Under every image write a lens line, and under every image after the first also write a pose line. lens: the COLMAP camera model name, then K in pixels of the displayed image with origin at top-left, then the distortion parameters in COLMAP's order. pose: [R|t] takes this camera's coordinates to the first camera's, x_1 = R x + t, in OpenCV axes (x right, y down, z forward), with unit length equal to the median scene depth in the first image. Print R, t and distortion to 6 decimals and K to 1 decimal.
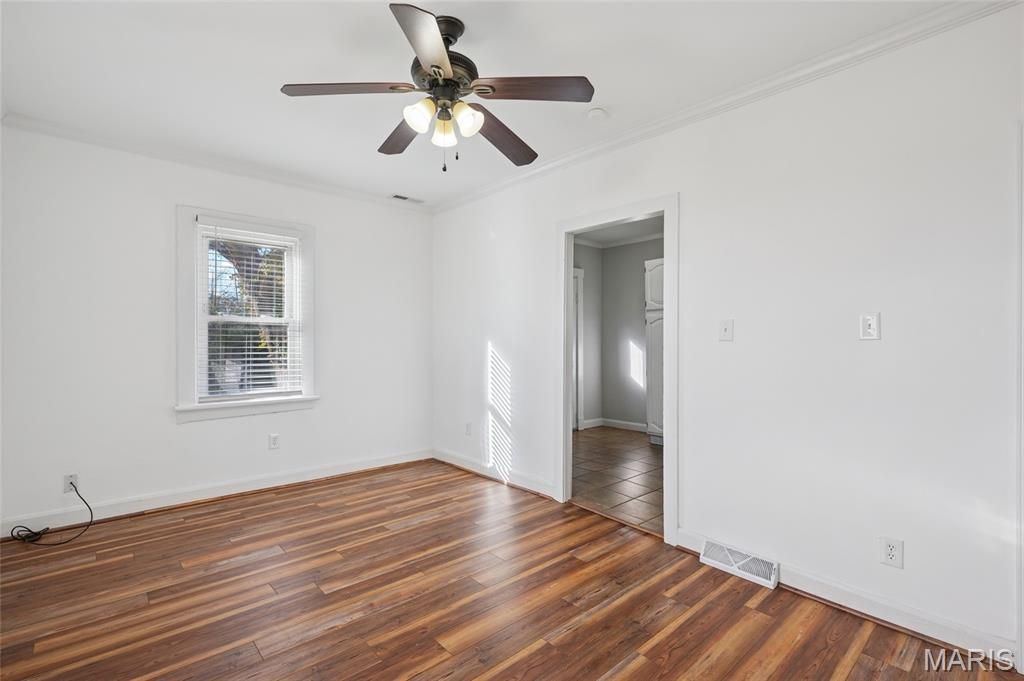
lens RADIAL K [[467.8, 0, 518.3], [0, 467.8, 340.5], [0, 0, 1]] dist [-0.001359, 0.000212]
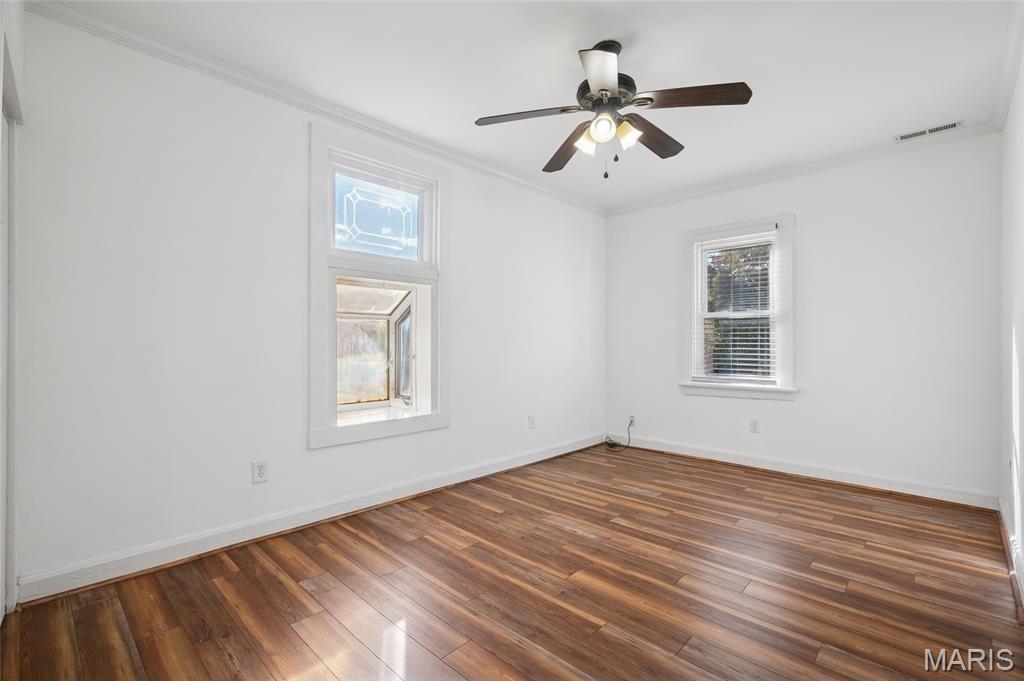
lens RADIAL K [[467.8, 0, 512.8], [0, 467.8, 341.5], [0, 0, 1]] dist [-0.001359, 0.000212]
pose [[0.069464, -0.001769, -0.997583, 0.582274], [0.006064, 0.999981, -0.001351, 0.022909], [0.997566, -0.005955, 0.069474, 0.416678]]
